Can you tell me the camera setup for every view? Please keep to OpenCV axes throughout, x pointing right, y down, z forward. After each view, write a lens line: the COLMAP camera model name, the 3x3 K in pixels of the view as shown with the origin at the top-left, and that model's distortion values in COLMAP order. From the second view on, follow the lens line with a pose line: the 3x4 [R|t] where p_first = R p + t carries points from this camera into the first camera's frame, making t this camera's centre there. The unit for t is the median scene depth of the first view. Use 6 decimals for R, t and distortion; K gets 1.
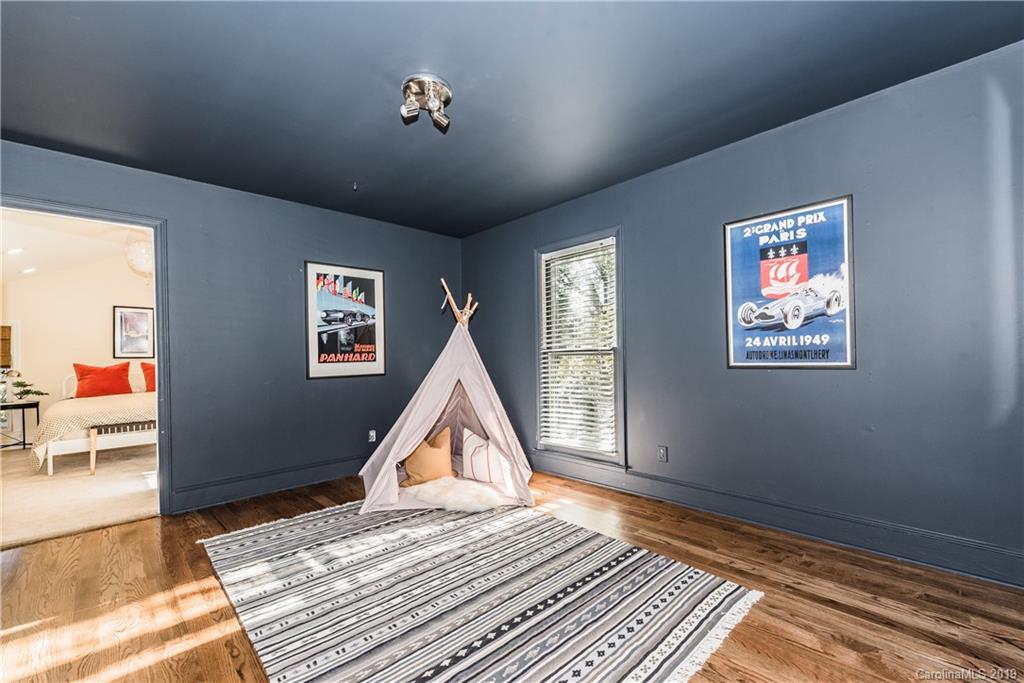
lens RADIAL K [[428.5, 0, 511.4], [0, 428.5, 351.8], [0, 0, 1]] dist [0.015471, 0.000025]
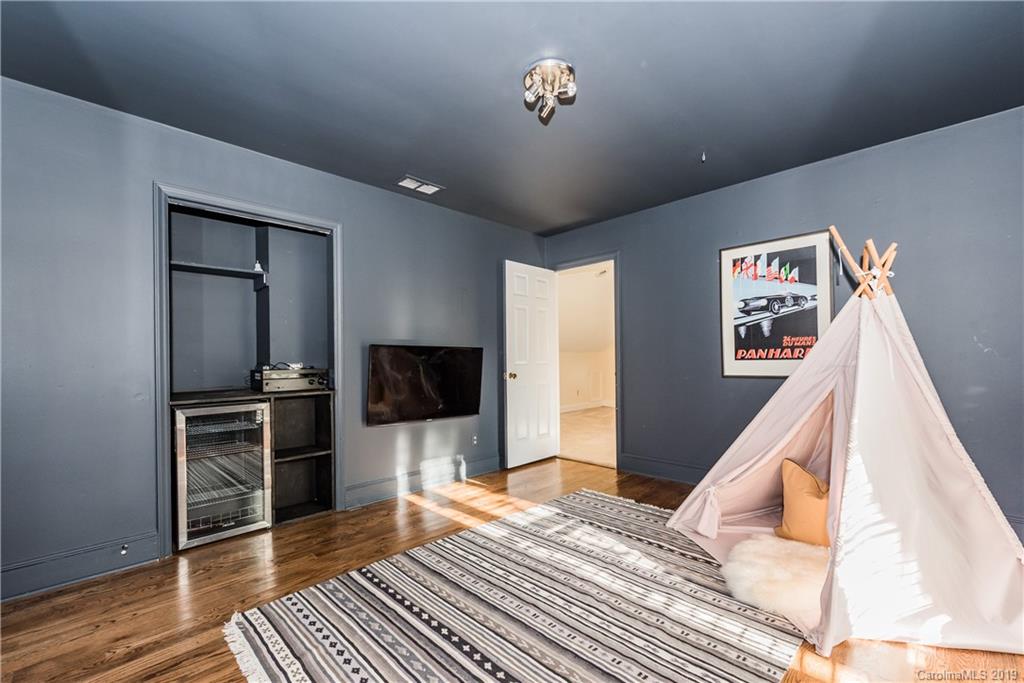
lens RADIAL K [[428.5, 0, 502.4], [0, 428.5, 353.6], [0, 0, 1]] dist [0.015471, 0.000025]
pose [[0.023770, 0.006244, -0.999698, 0.568704], [0.020954, 0.999758, 0.006743, -0.004086], [0.999498, -0.021108, 0.023634, 0.650426]]
